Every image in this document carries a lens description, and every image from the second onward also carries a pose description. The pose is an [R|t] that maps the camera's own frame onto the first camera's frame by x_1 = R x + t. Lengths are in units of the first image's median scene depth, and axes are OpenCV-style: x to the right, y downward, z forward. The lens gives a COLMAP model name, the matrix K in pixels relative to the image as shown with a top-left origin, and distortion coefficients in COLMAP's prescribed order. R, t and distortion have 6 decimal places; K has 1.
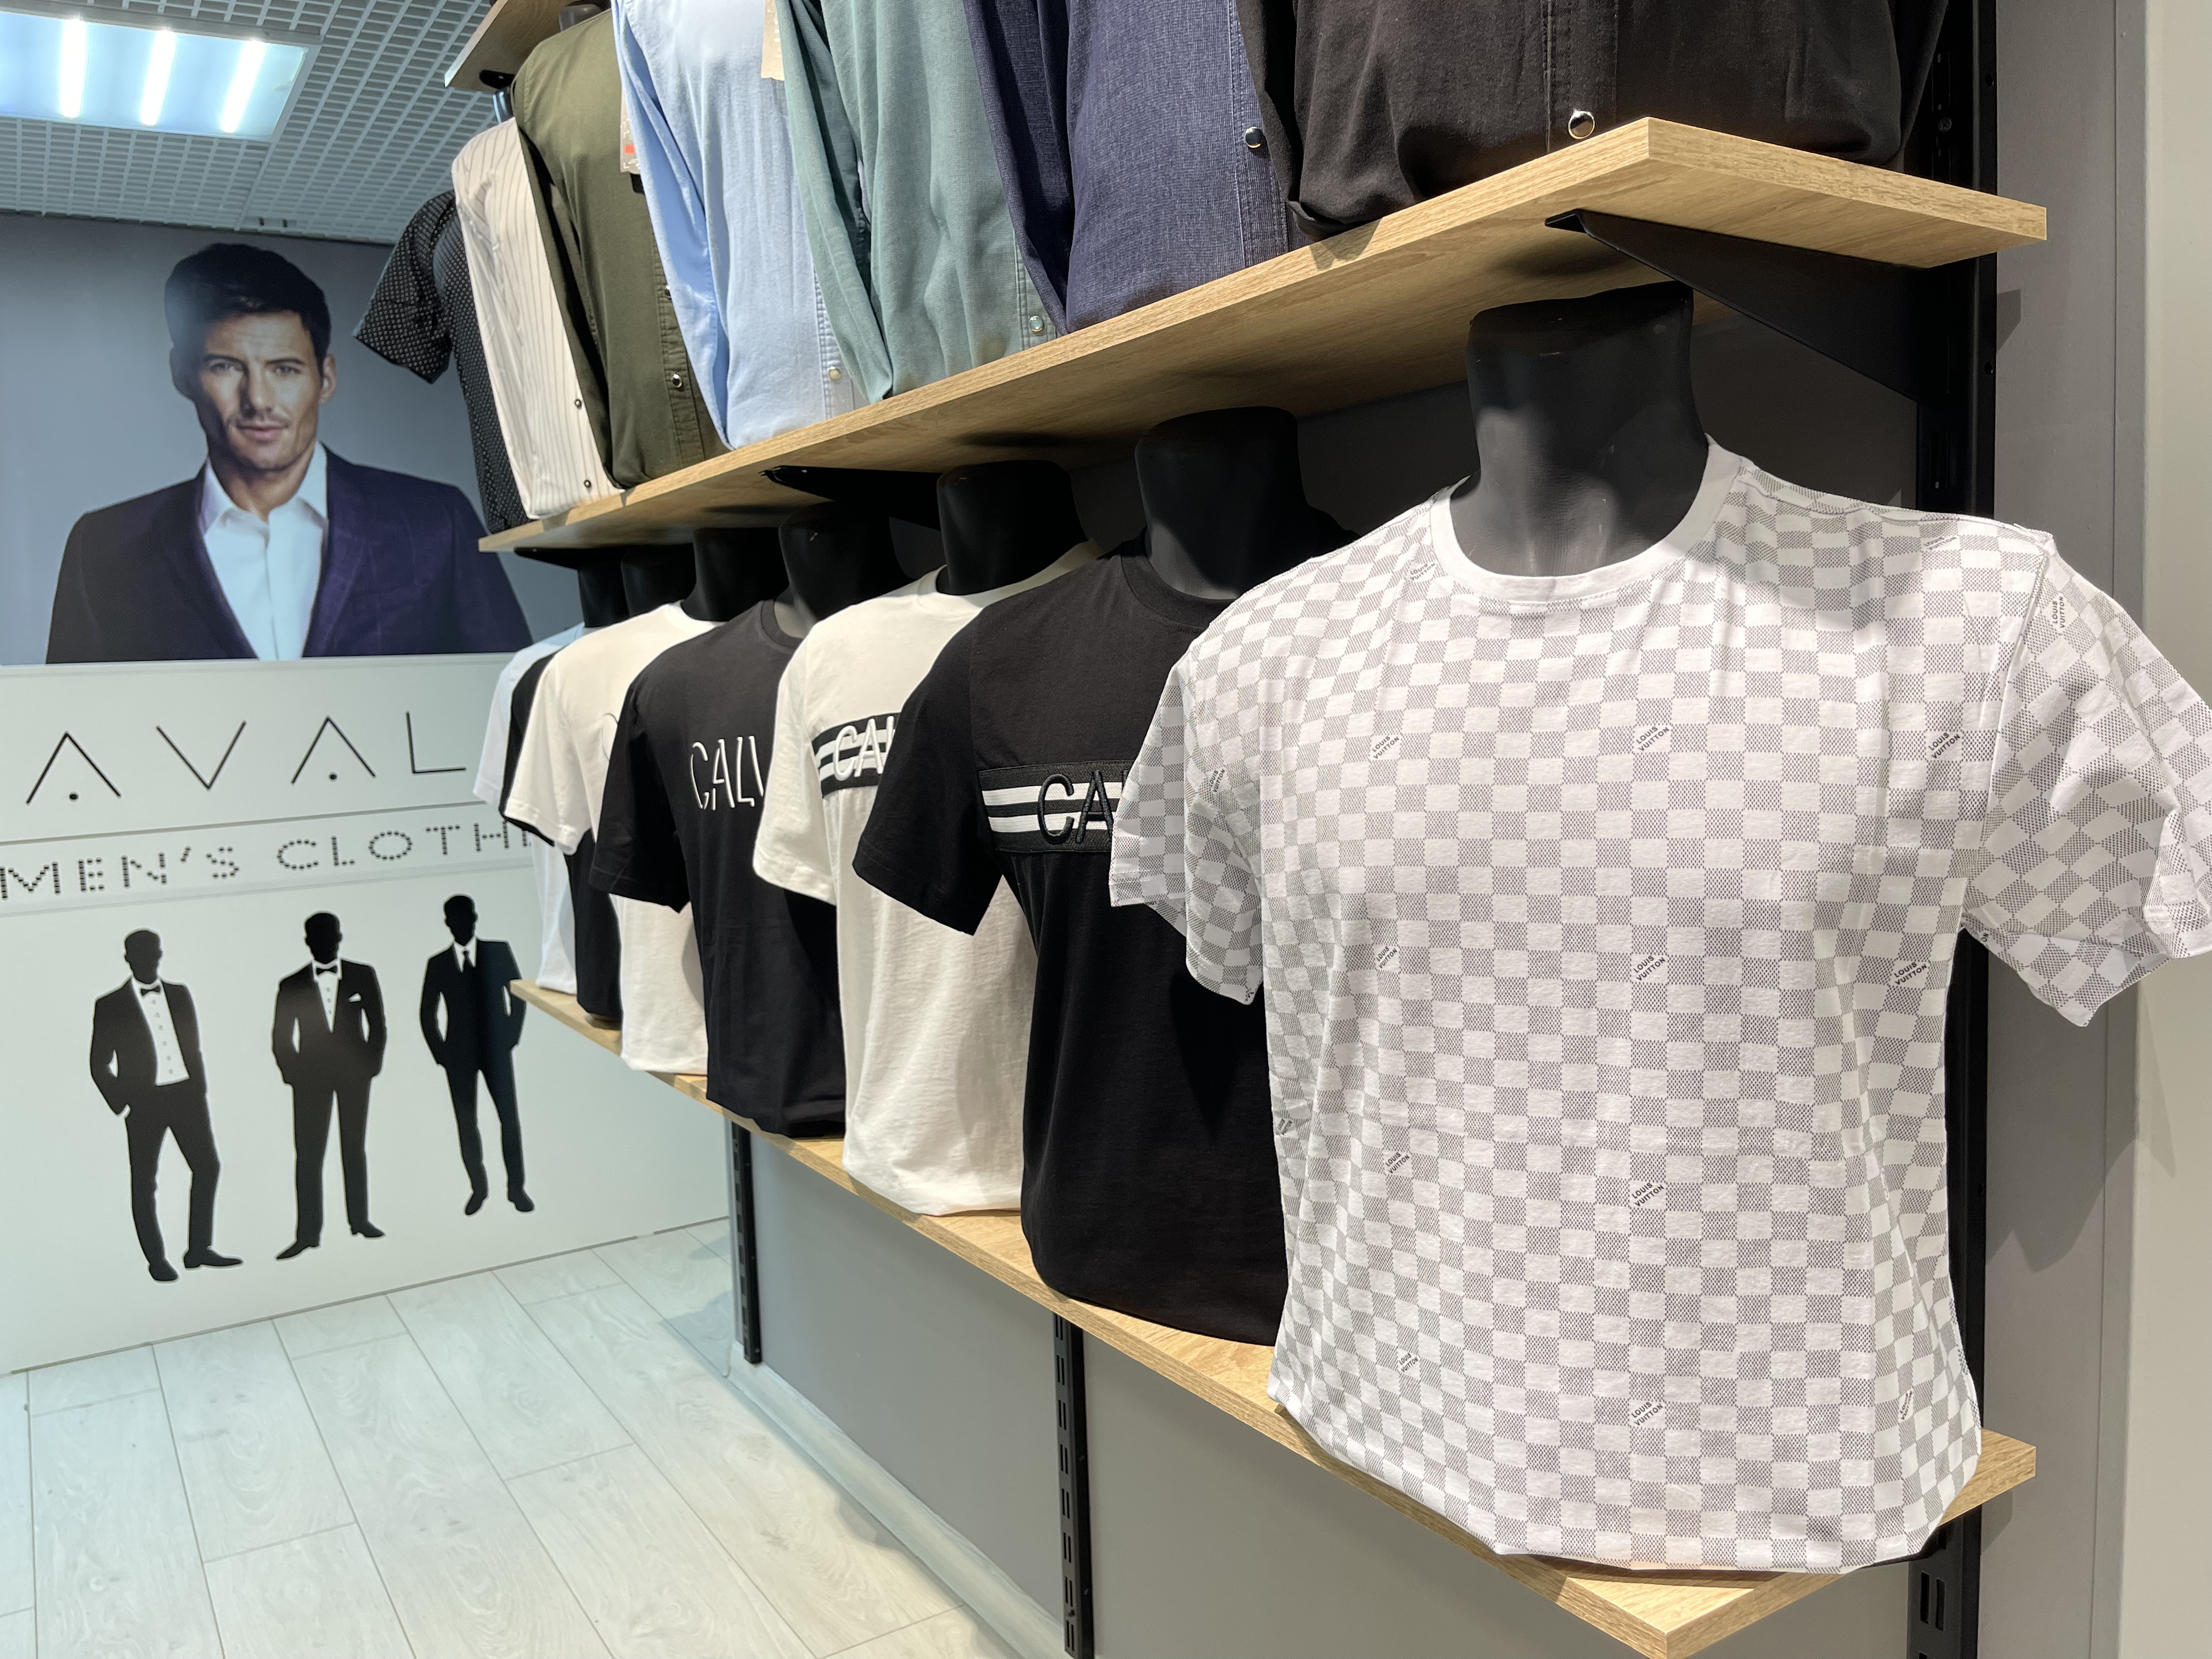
lens RADIAL K [[1661.5, 0, 1104.2], [0, 1661.5, 820.3], [0, 0, 1]] dist [0.069494, -0.091838]
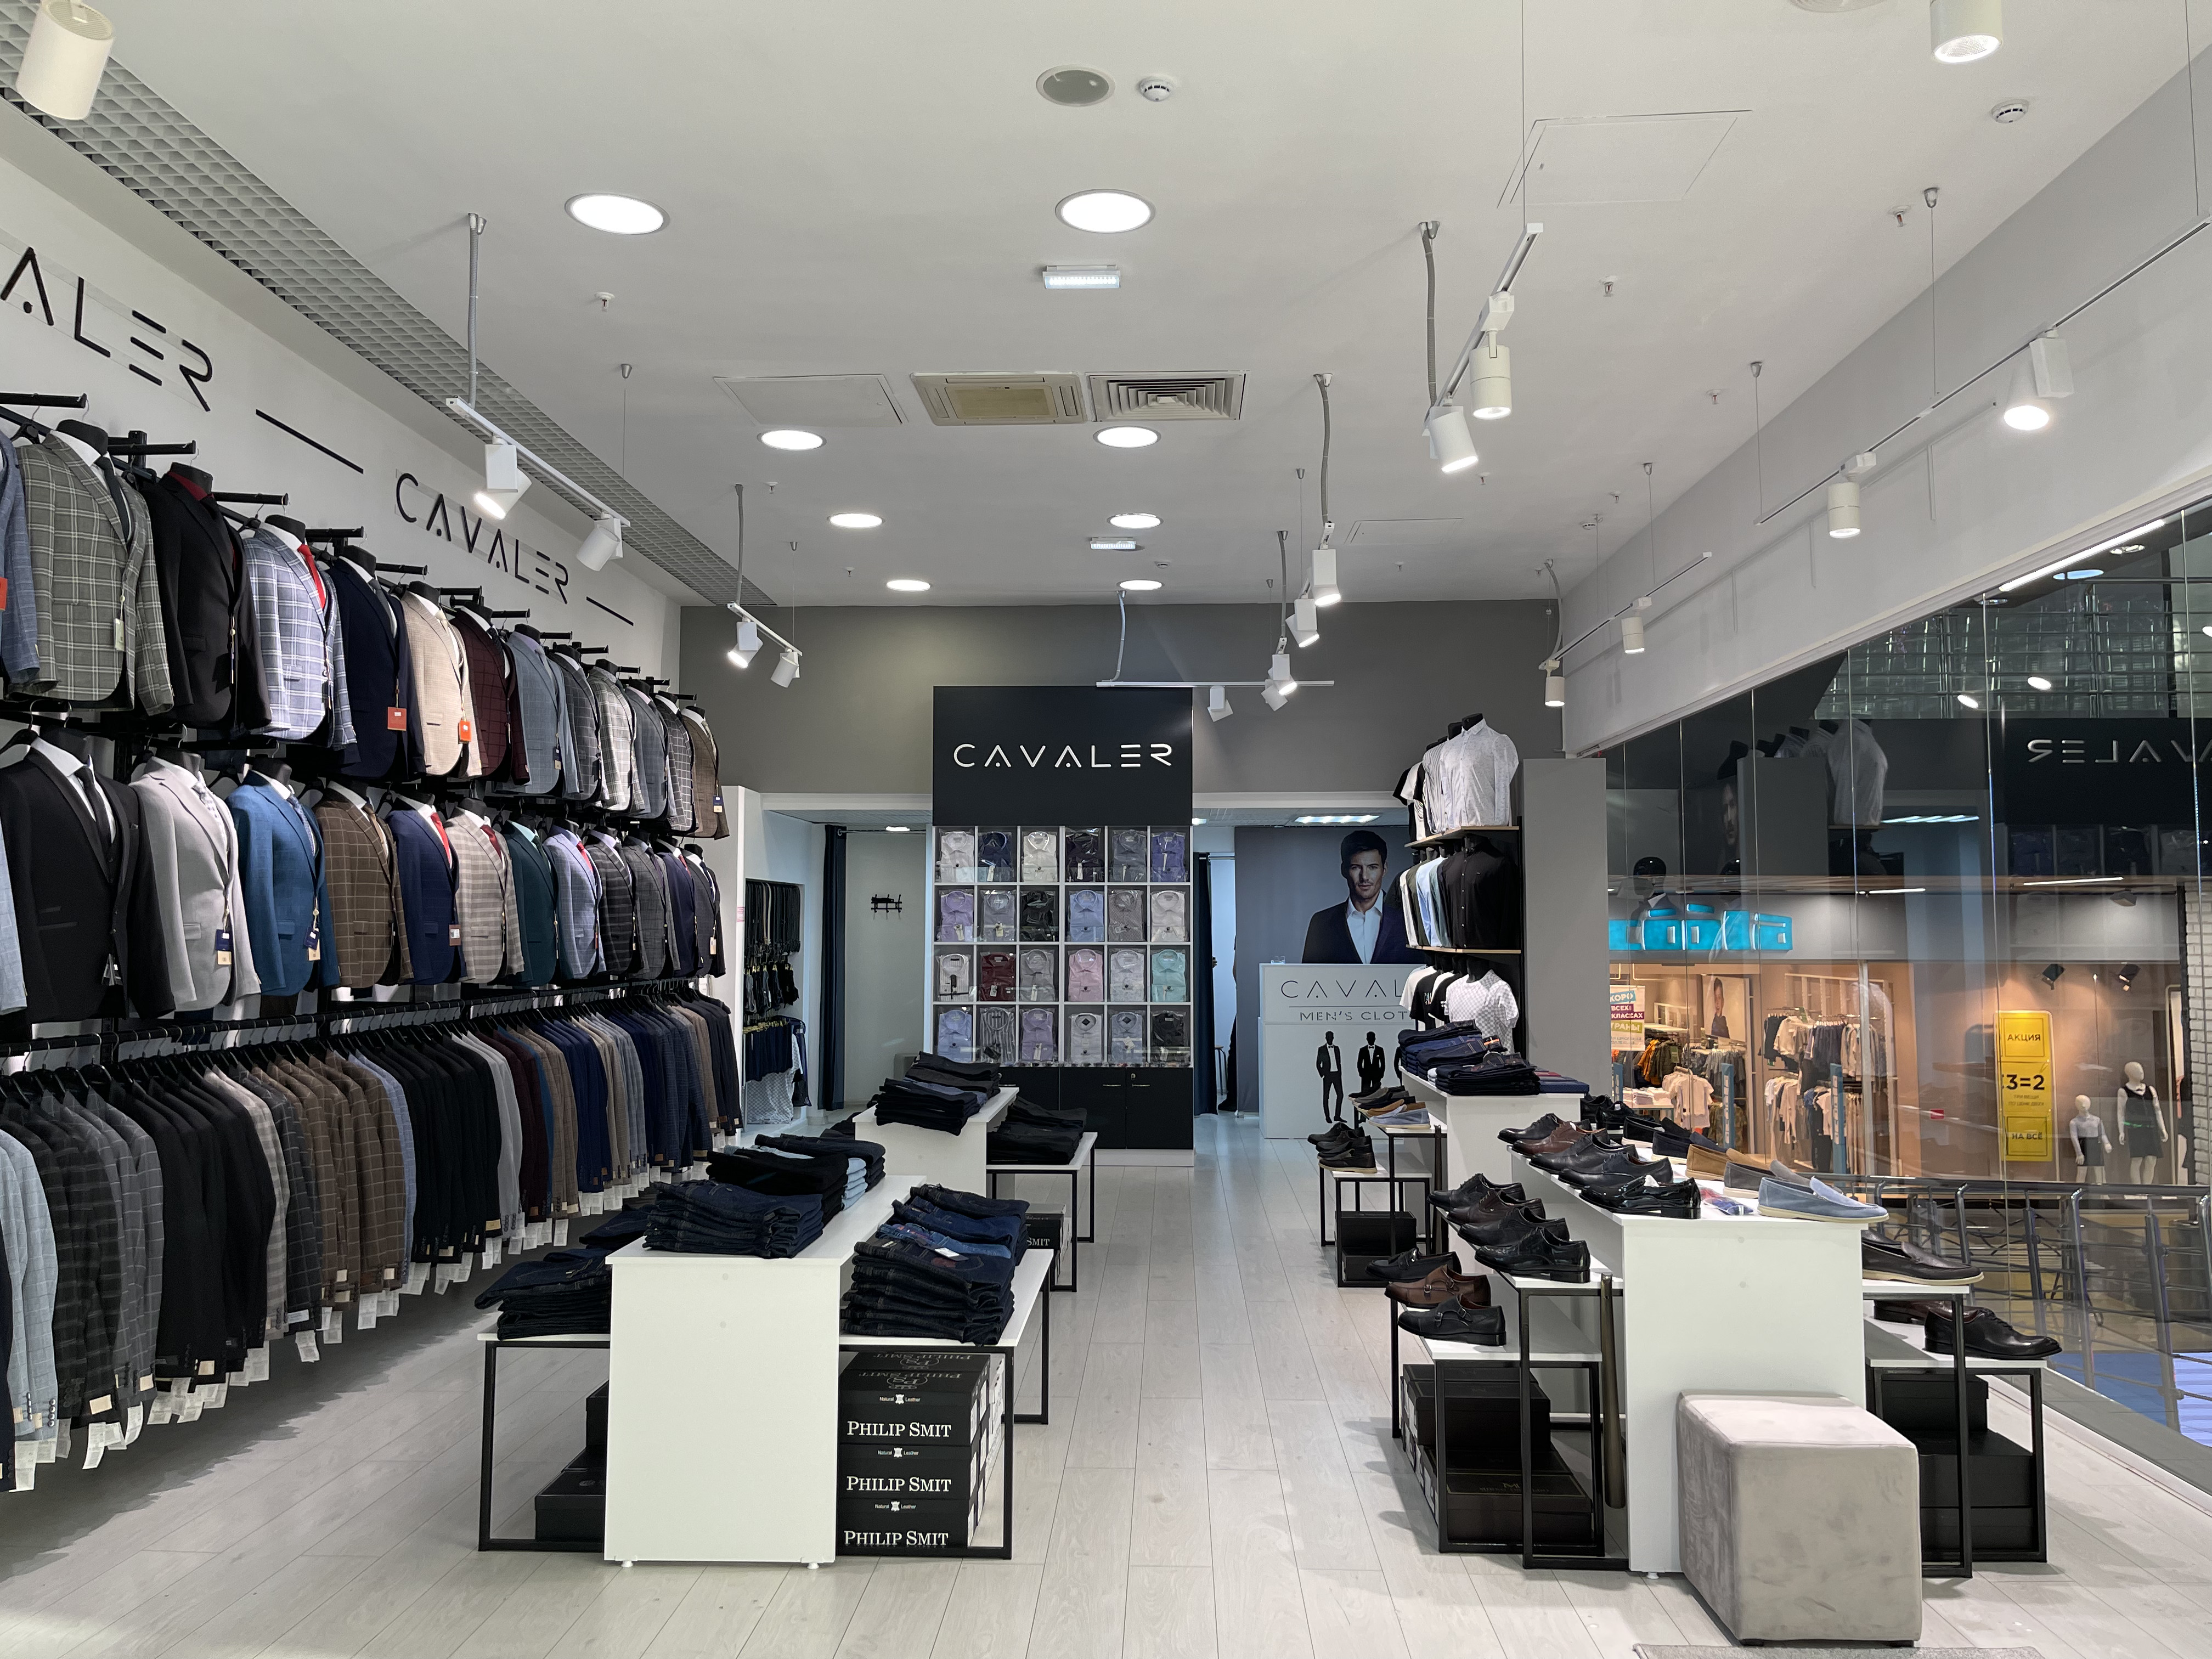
lens RADIAL K [[1661.5, 0, 1104.2], [0, 1661.5, 820.3], [0, 0, 1]] dist [0.069494, -0.091838]
pose [[0.815557, -0.002716, -0.578671, 1.228149], [-0.078554, 0.990213, -0.115358, 0.064257], [0.573320, 0.139538, 0.807362, -2.463708]]
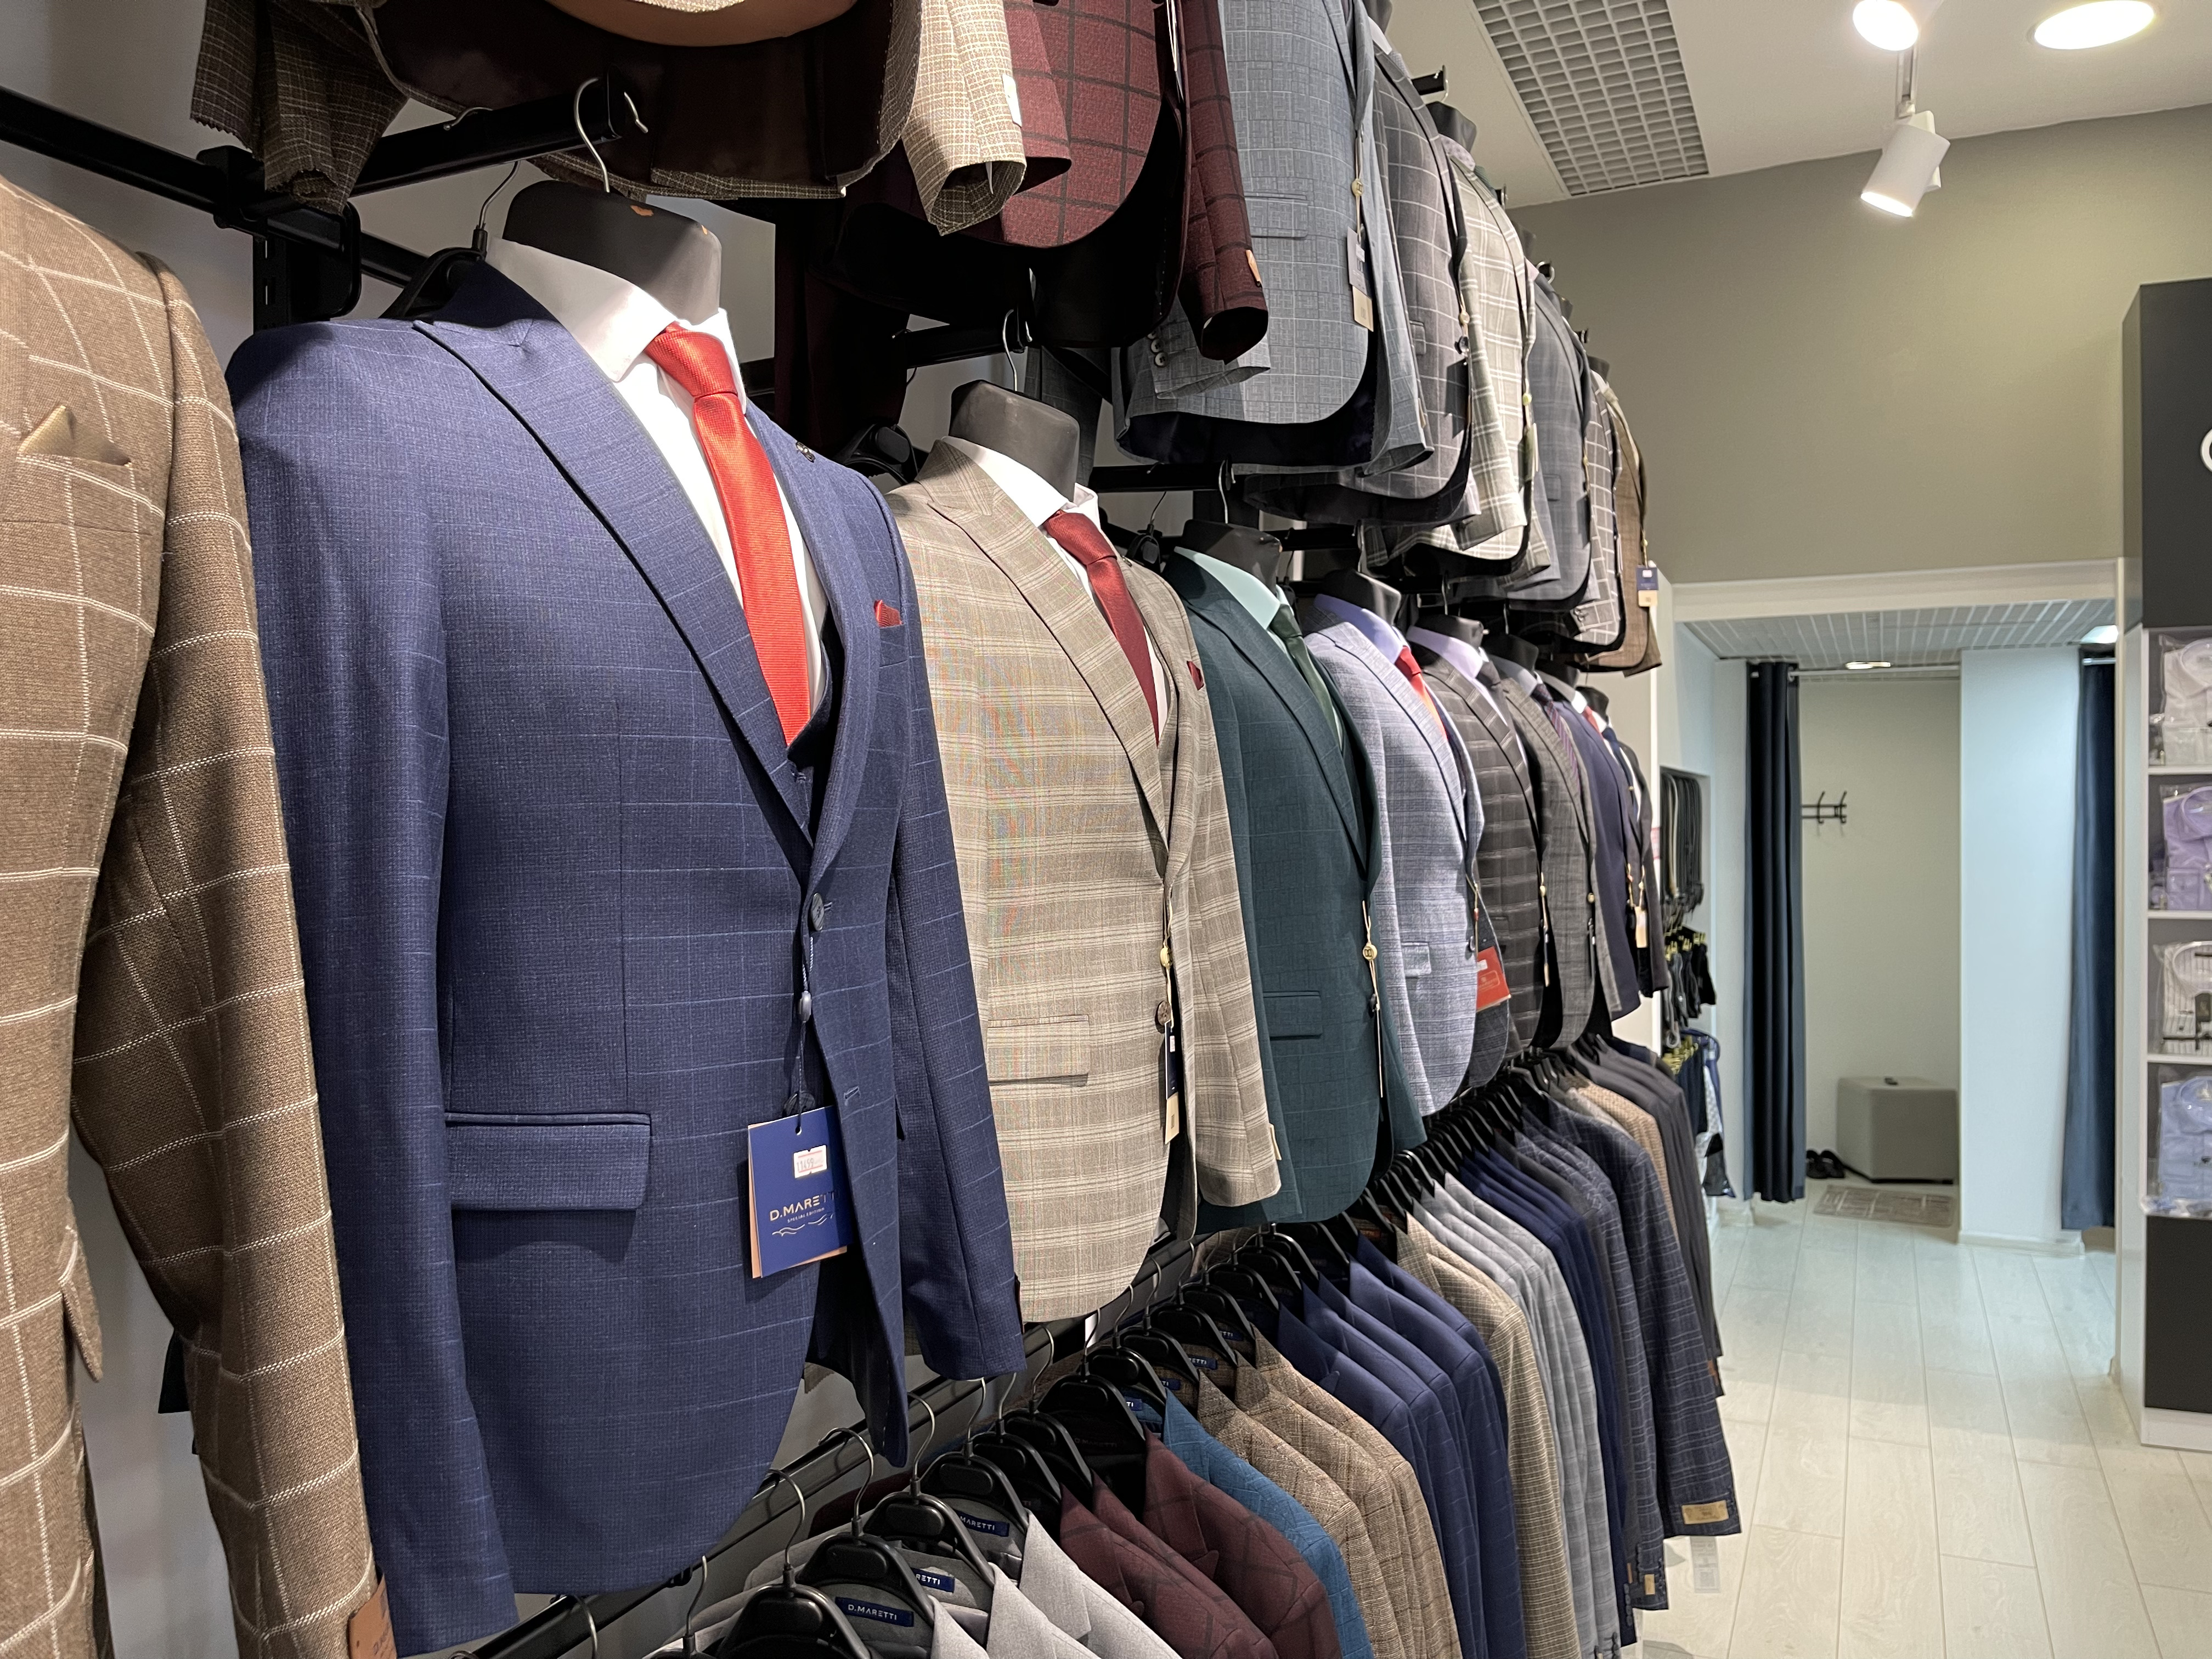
lens RADIAL K [[1646.5, 0, 1106.0], [0, 1646.5, 829.5], [0, 0, 1]] dist [0.076356, -0.117866]
pose [[0.533564, 0.037261, -0.844939, -0.321160], [-0.087227, 0.996126, -0.011154, -0.031464], [0.841250, 0.079653, 0.534747, -1.376305]]
